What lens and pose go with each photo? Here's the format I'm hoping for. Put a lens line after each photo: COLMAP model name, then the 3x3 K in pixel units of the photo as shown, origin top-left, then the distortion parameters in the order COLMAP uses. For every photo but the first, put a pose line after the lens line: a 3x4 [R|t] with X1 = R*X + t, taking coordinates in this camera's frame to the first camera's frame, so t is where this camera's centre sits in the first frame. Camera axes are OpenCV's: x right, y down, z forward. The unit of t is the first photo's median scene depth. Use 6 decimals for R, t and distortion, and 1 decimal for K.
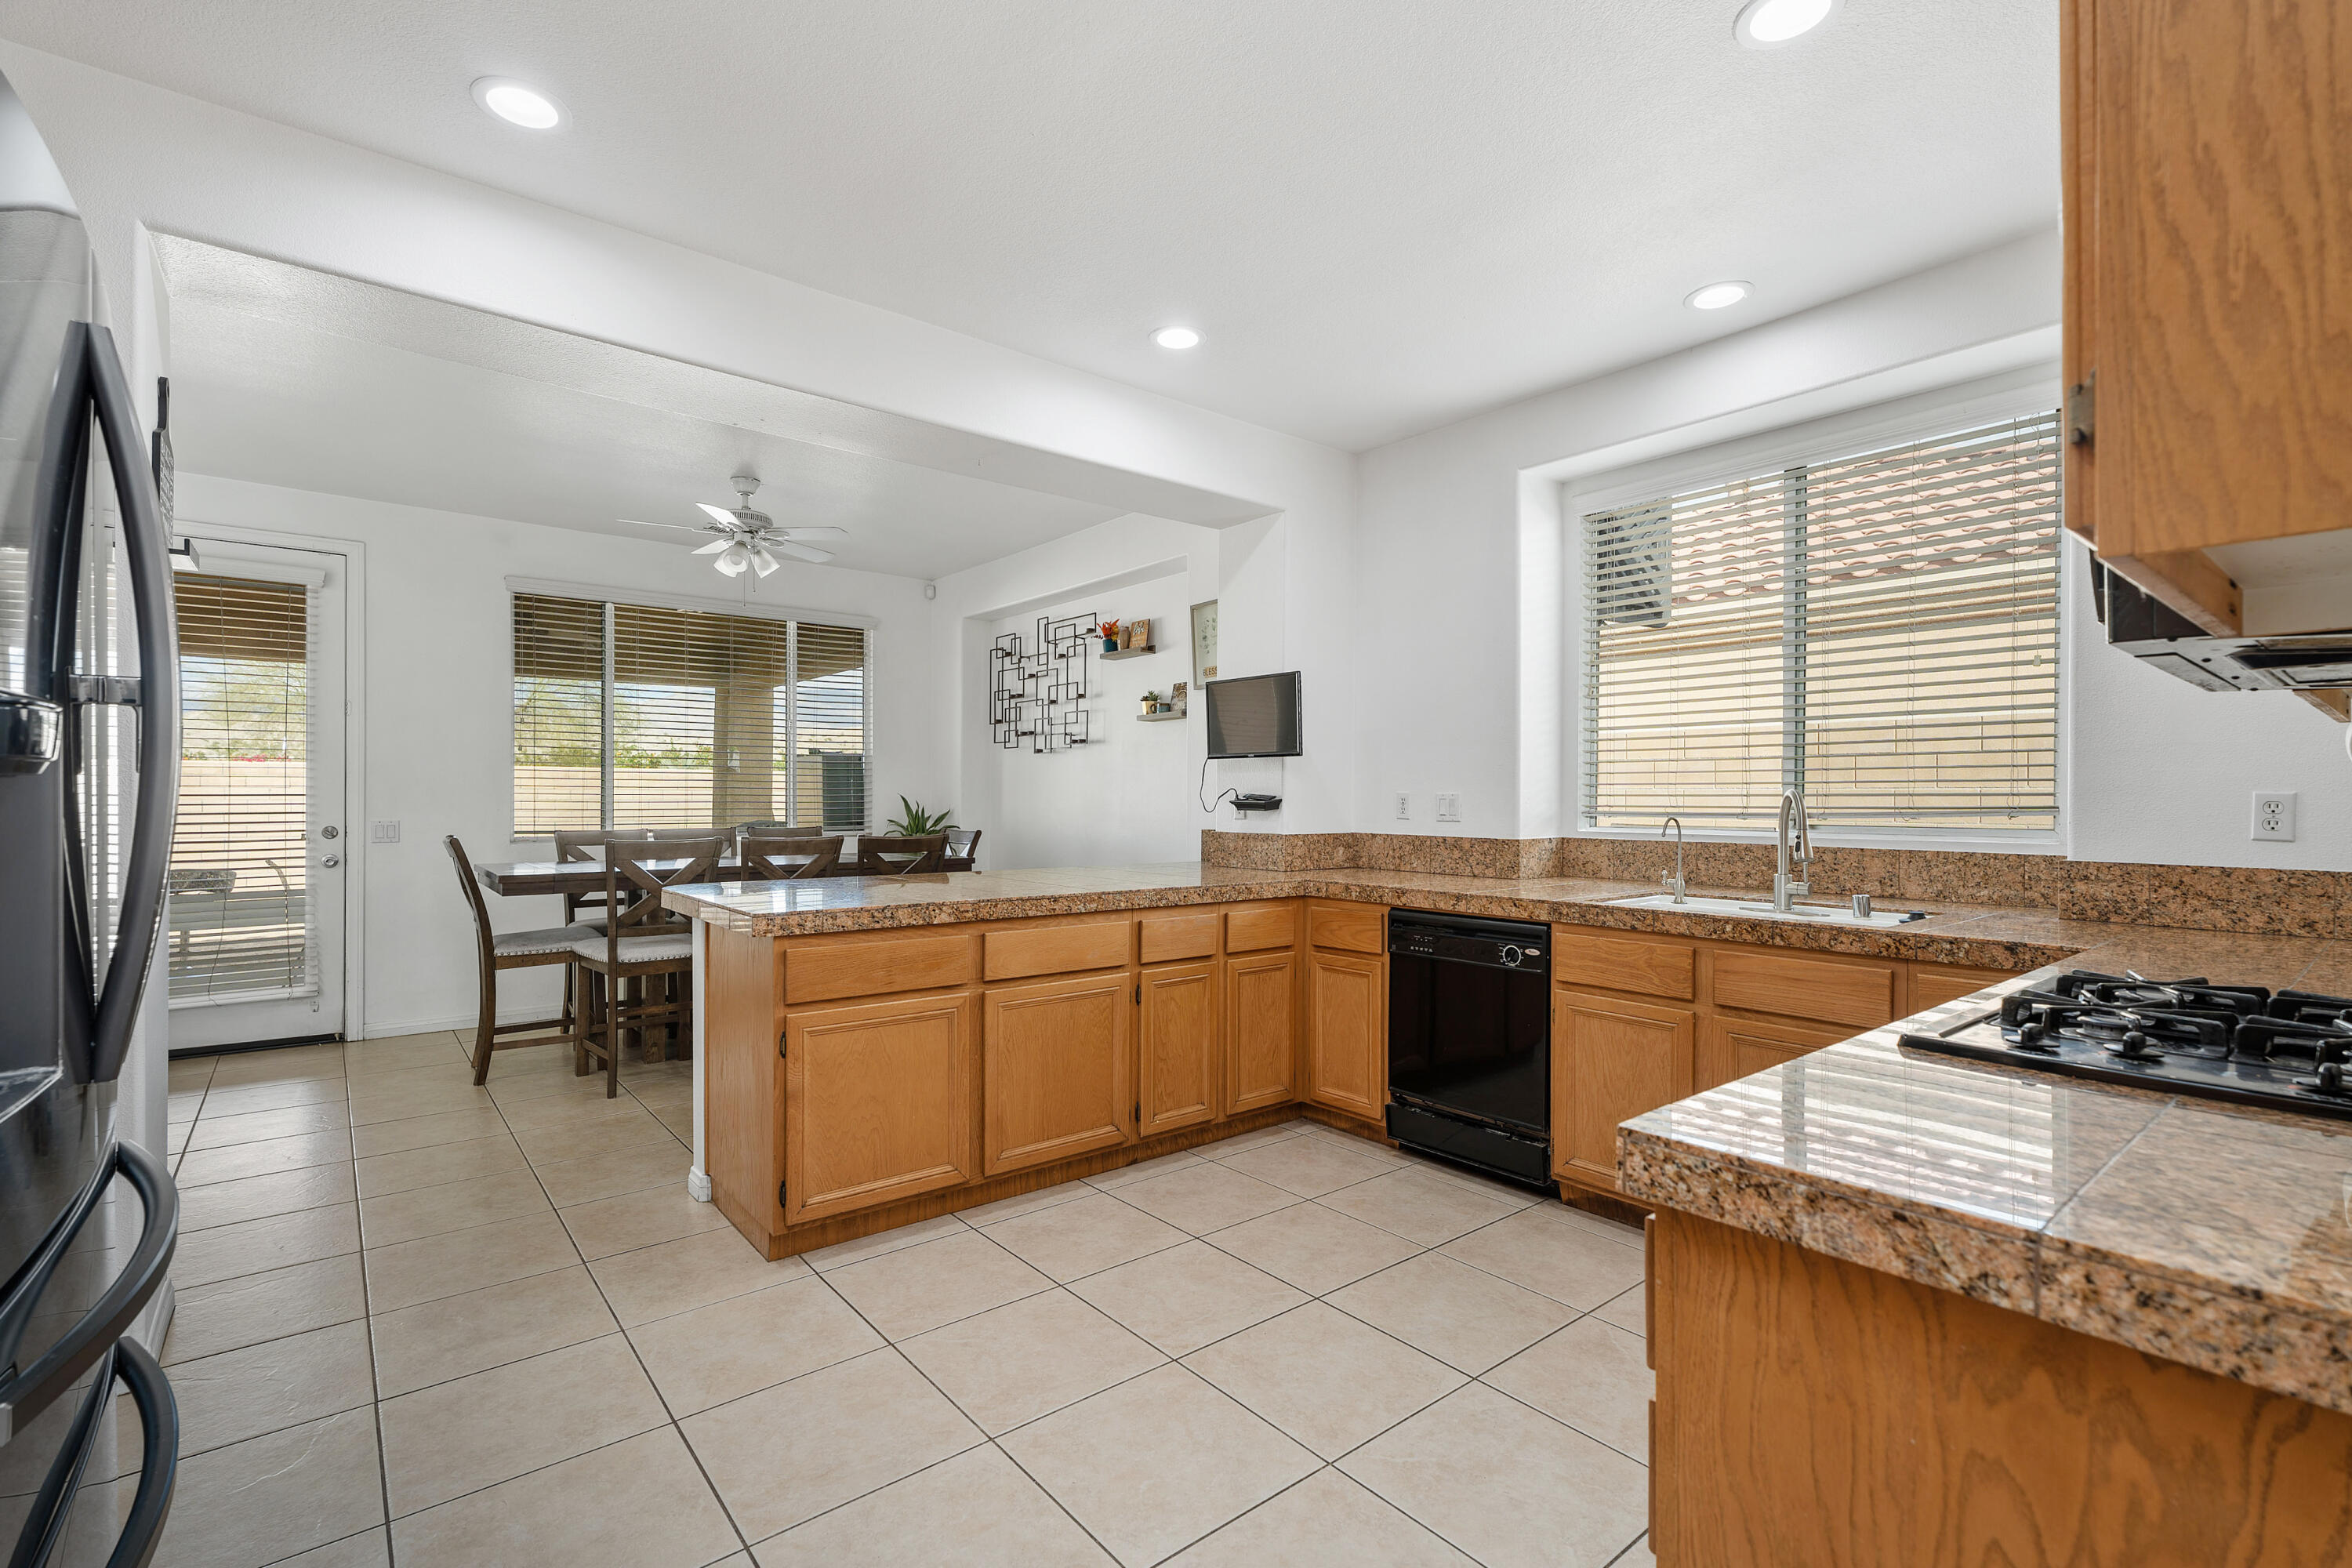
lens RADIAL K [[1042.8, 0, 1164.4], [0, 1042.8, 797.5], [0, 0, 1]] dist [0.001429, 0.000432]
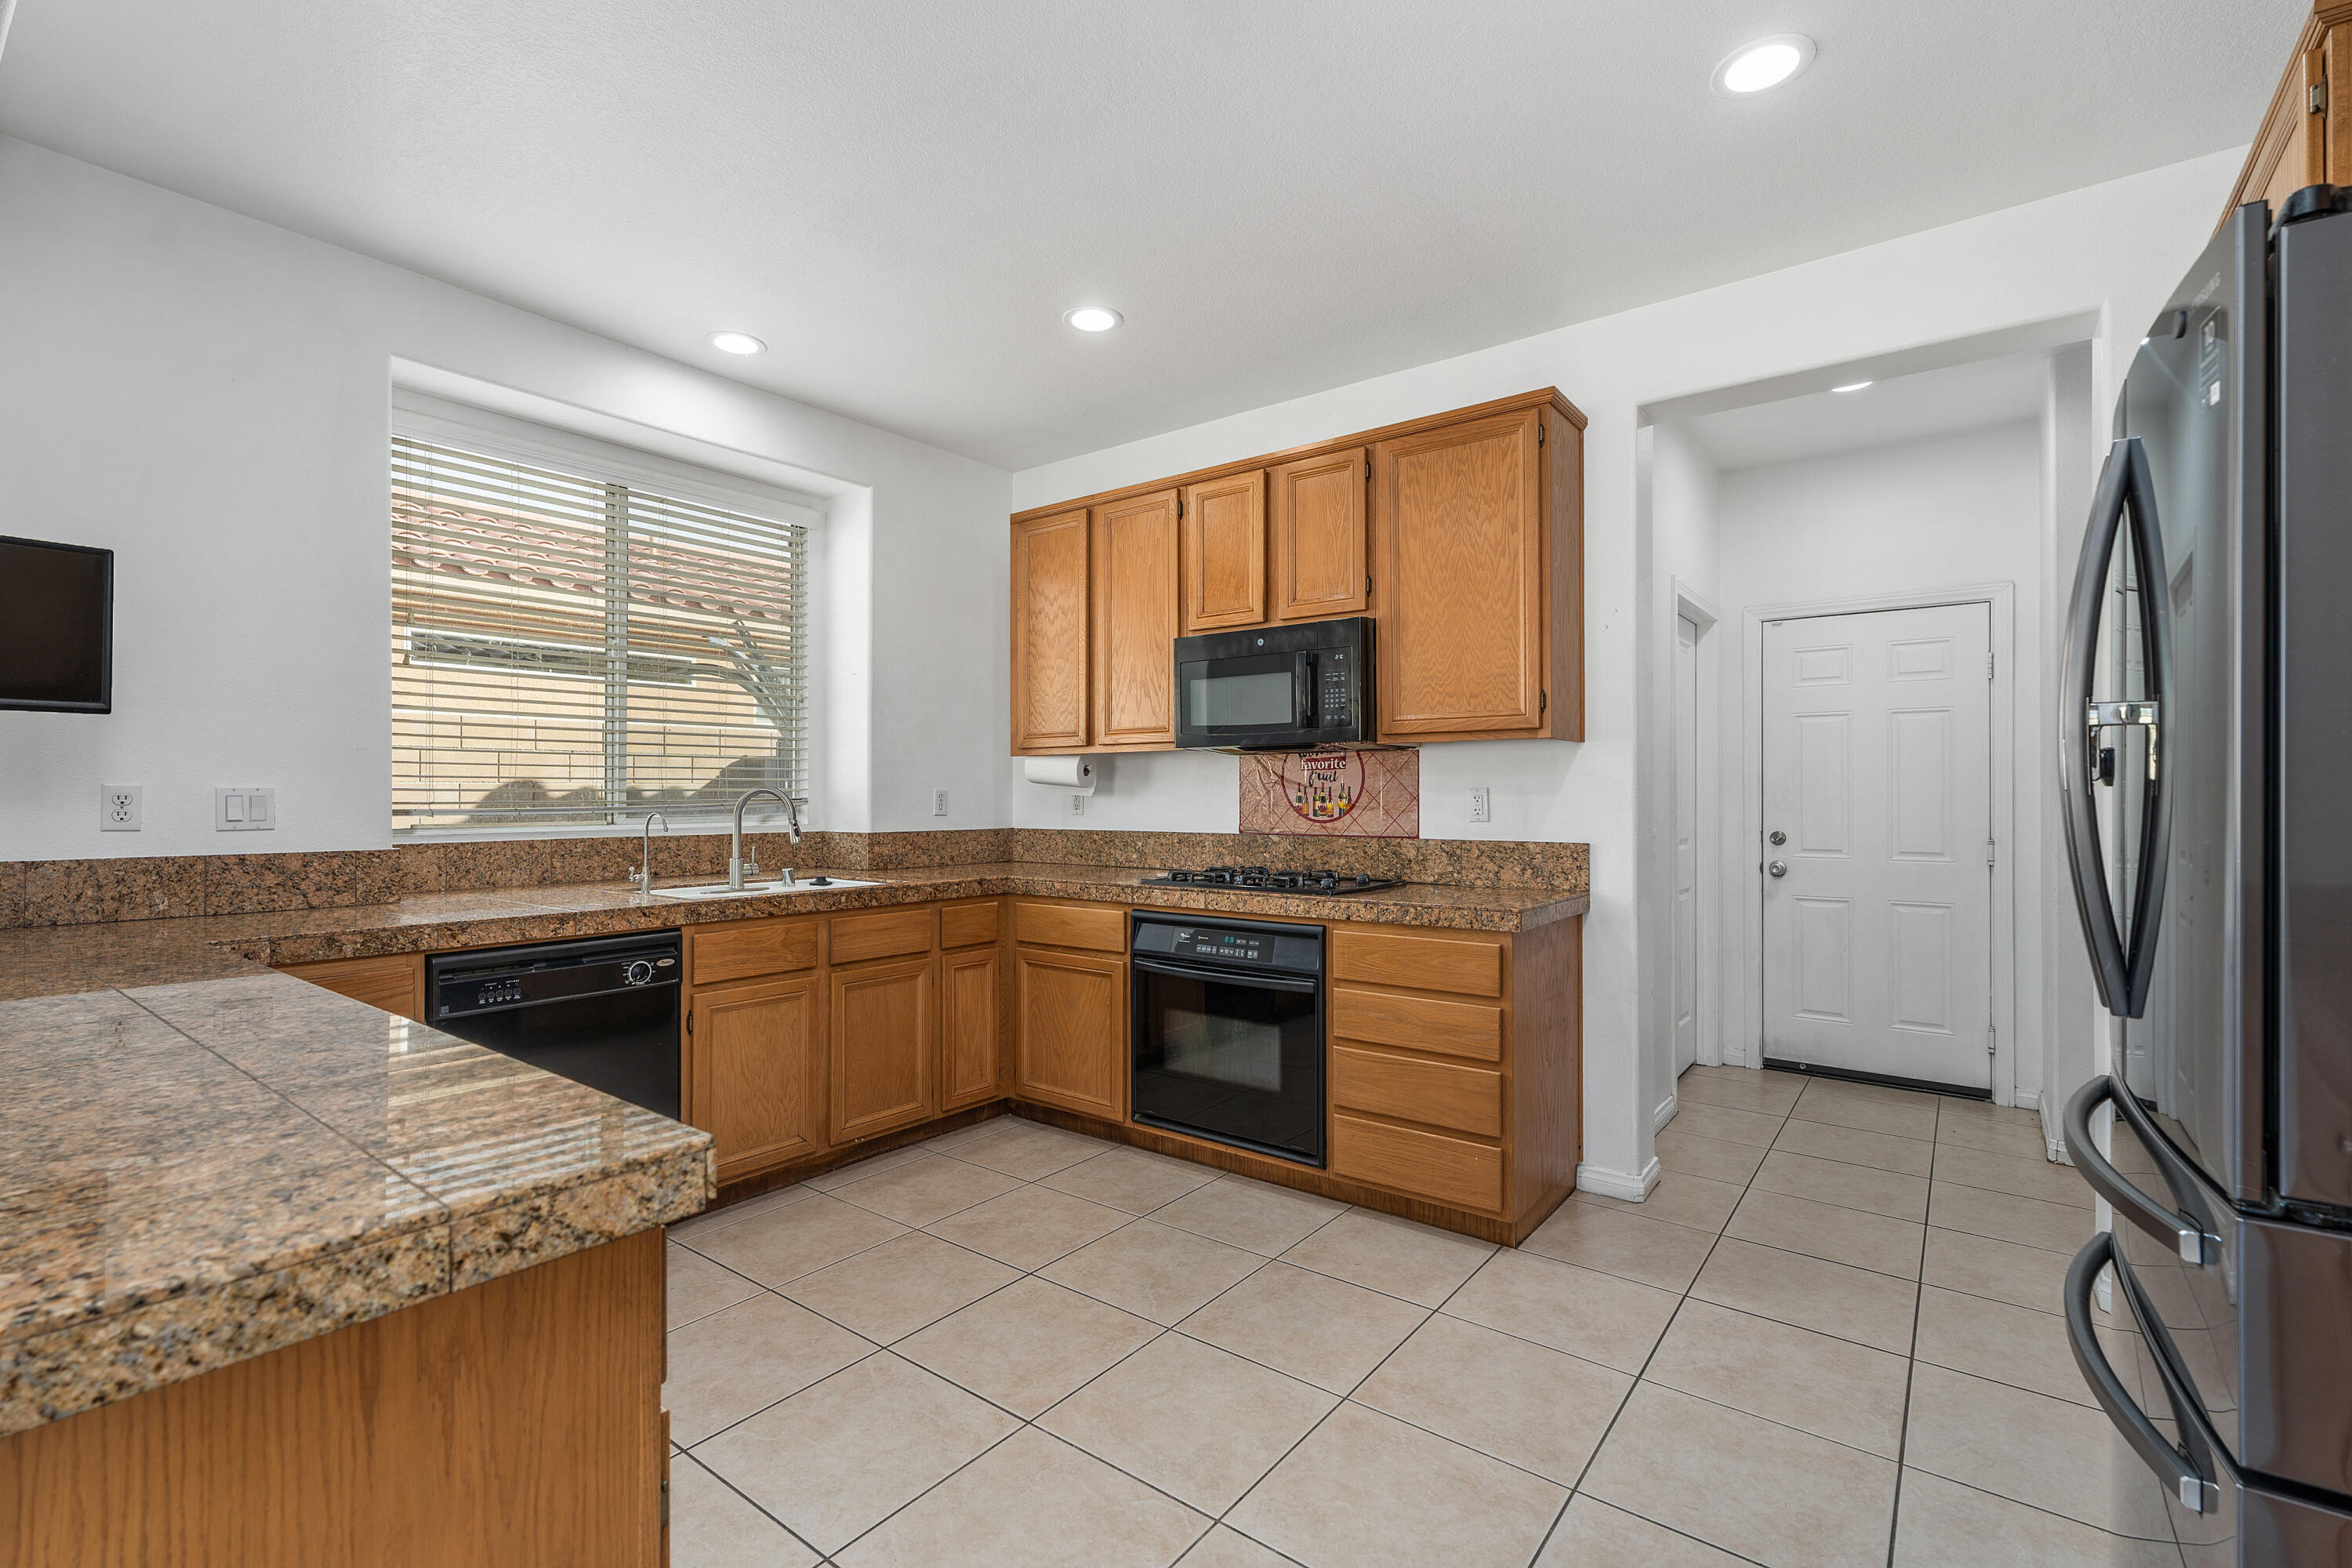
lens RADIAL K [[1042.8, 0, 1170.7], [0, 1042.8, 786.0], [0, 0, 1]] dist [0.001429, 0.000432]
pose [[-0.229473, 0.003323, 0.973309, -0.606707], [-0.000110, 0.999994, -0.003440, -0.003245], [-0.973315, -0.000897, -0.229471, 0.739333]]
